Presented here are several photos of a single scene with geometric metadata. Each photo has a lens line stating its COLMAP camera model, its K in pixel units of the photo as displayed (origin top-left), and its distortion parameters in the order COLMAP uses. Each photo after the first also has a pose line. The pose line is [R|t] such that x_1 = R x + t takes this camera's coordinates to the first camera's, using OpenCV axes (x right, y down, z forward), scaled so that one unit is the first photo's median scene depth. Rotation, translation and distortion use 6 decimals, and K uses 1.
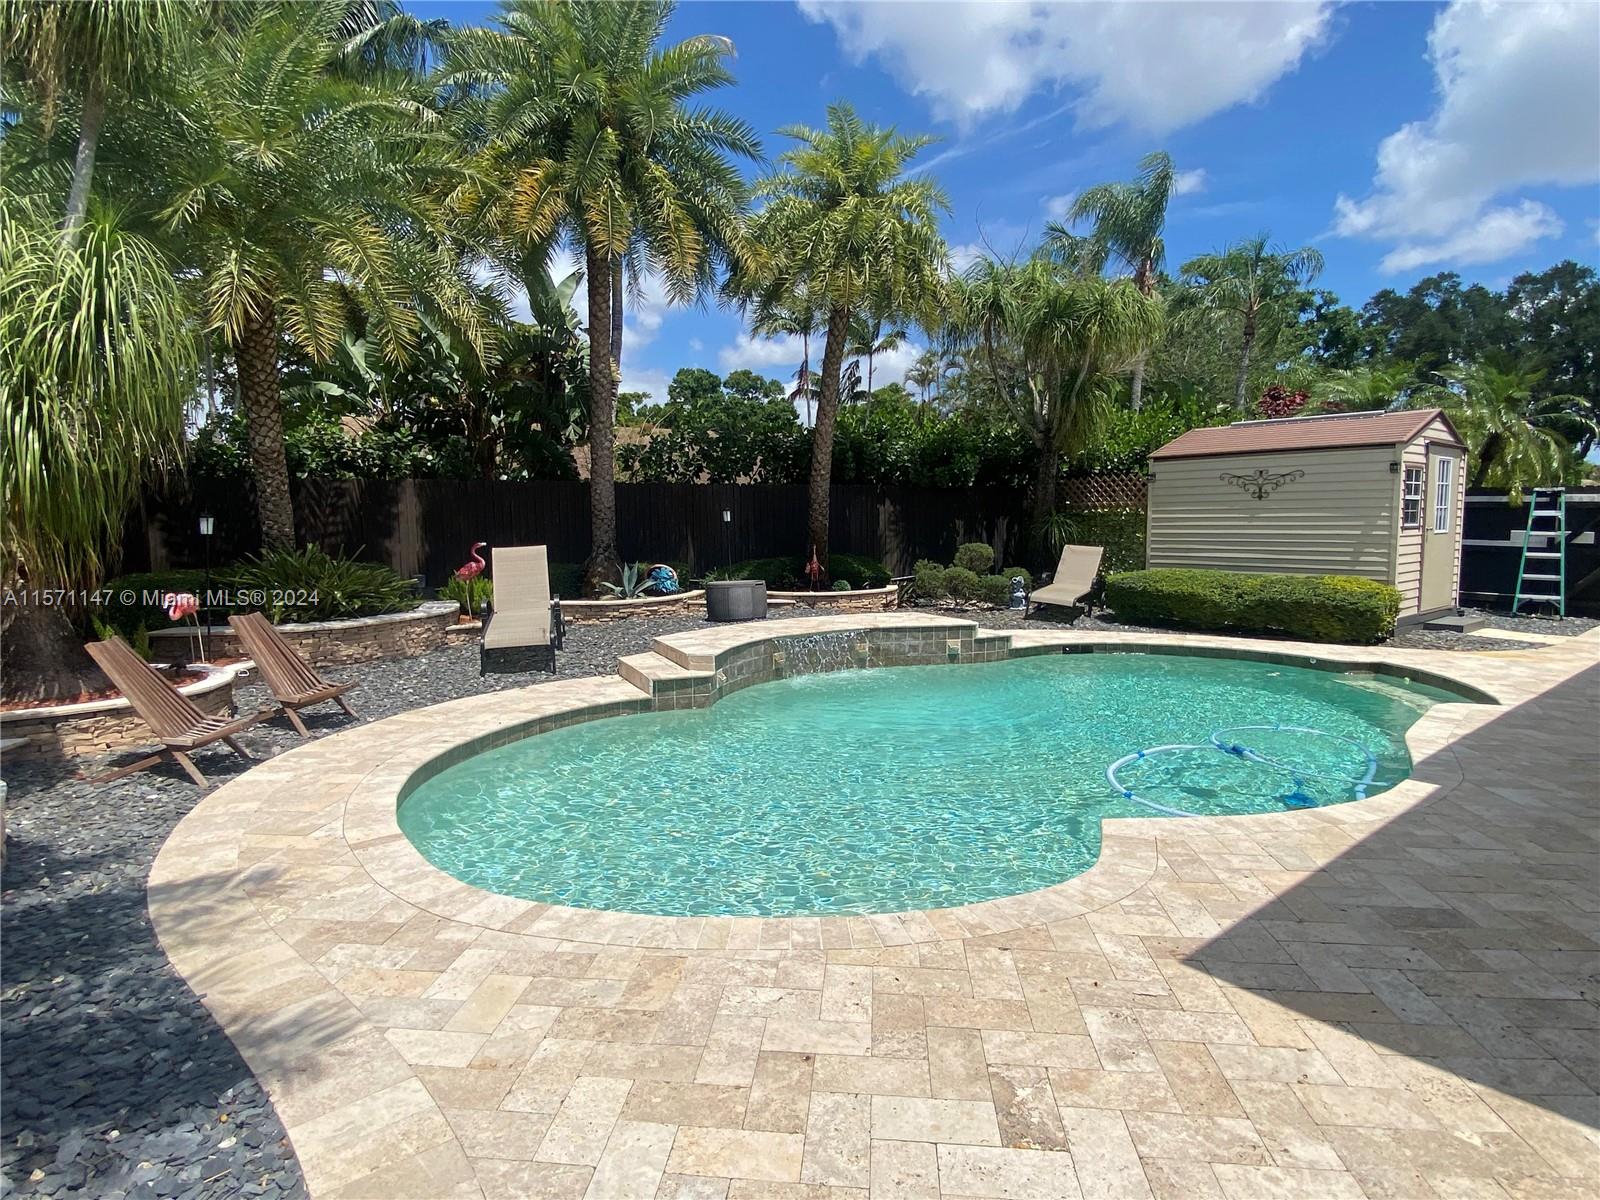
lens RADIAL K [[872.2, 0, 804.8], [0, 872.2, 598.7], [0, 0, 1]] dist [0.075584, -0.074888]
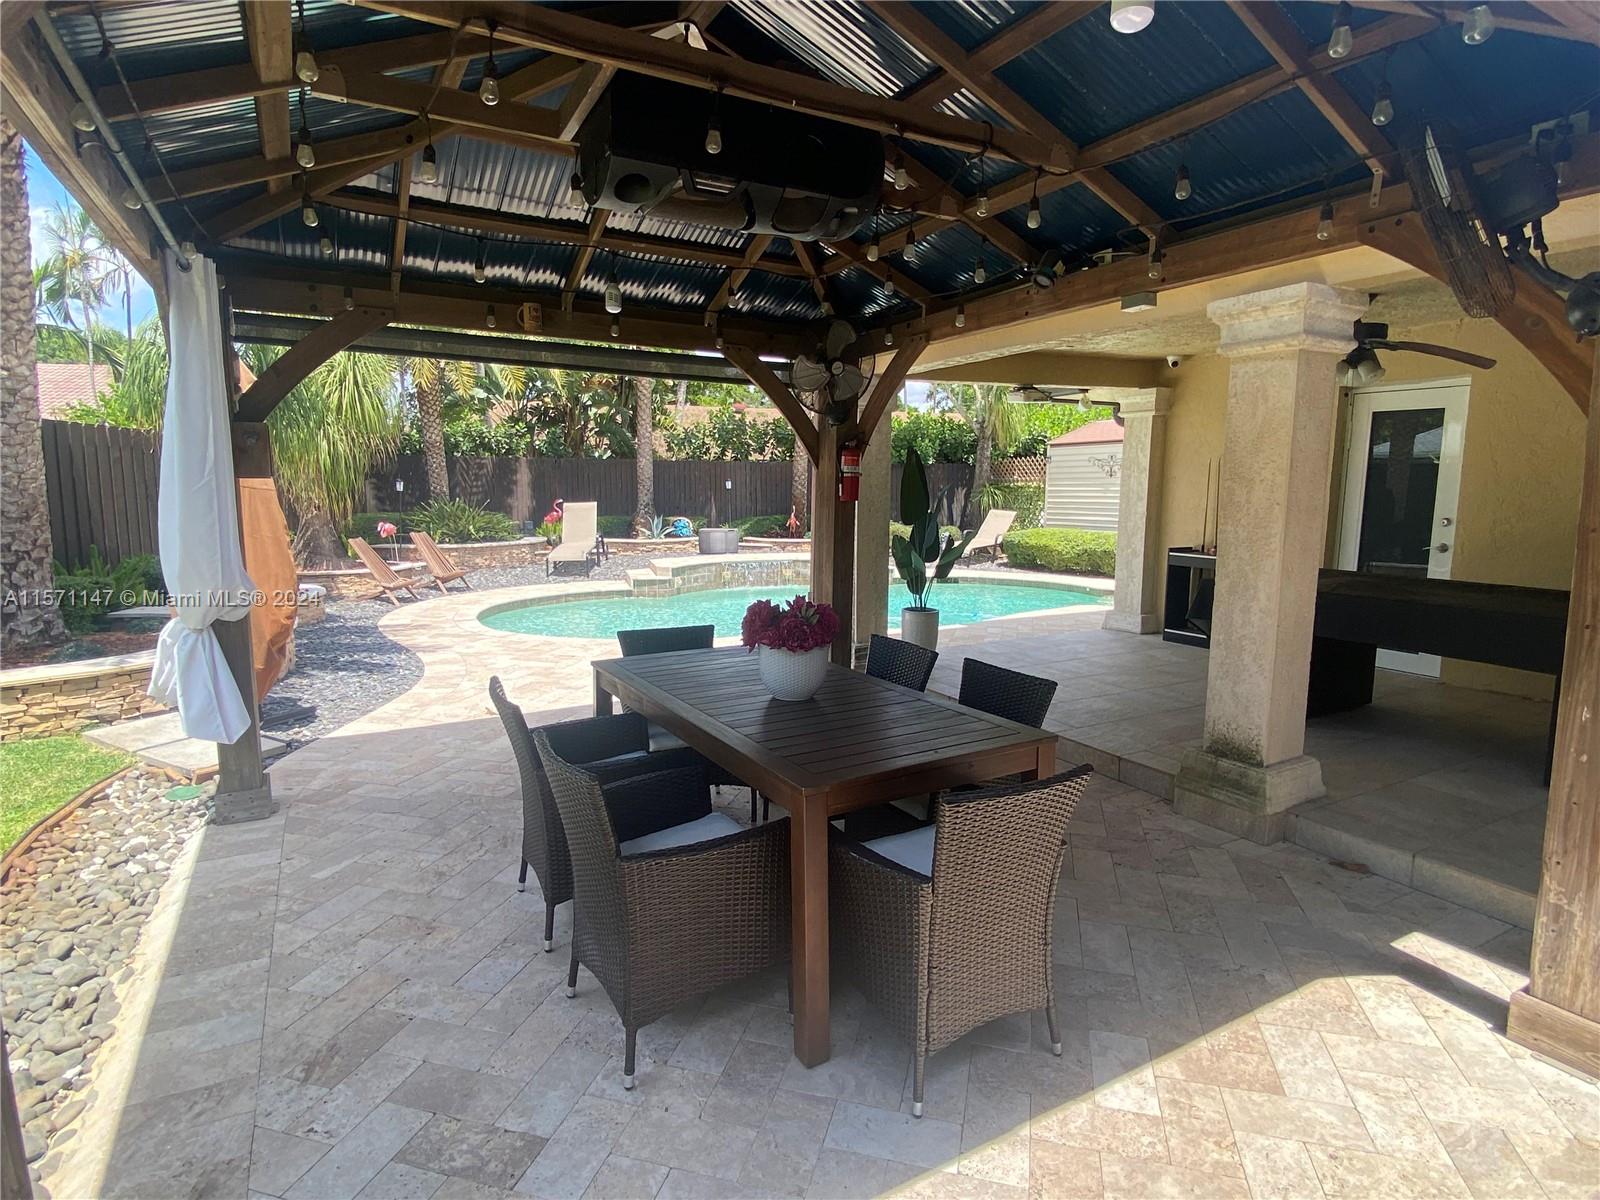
lens RADIAL K [[872.2, 0, 804.8], [0, 872.2, 598.7], [0, 0, 1]] dist [0.075584, -0.074888]
pose [[0.986489, 0.033502, -0.160364, 0.316998], [-0.027457, 0.998832, 0.039762, 0.037691], [0.161509, -0.034821, 0.986257, -0.473664]]
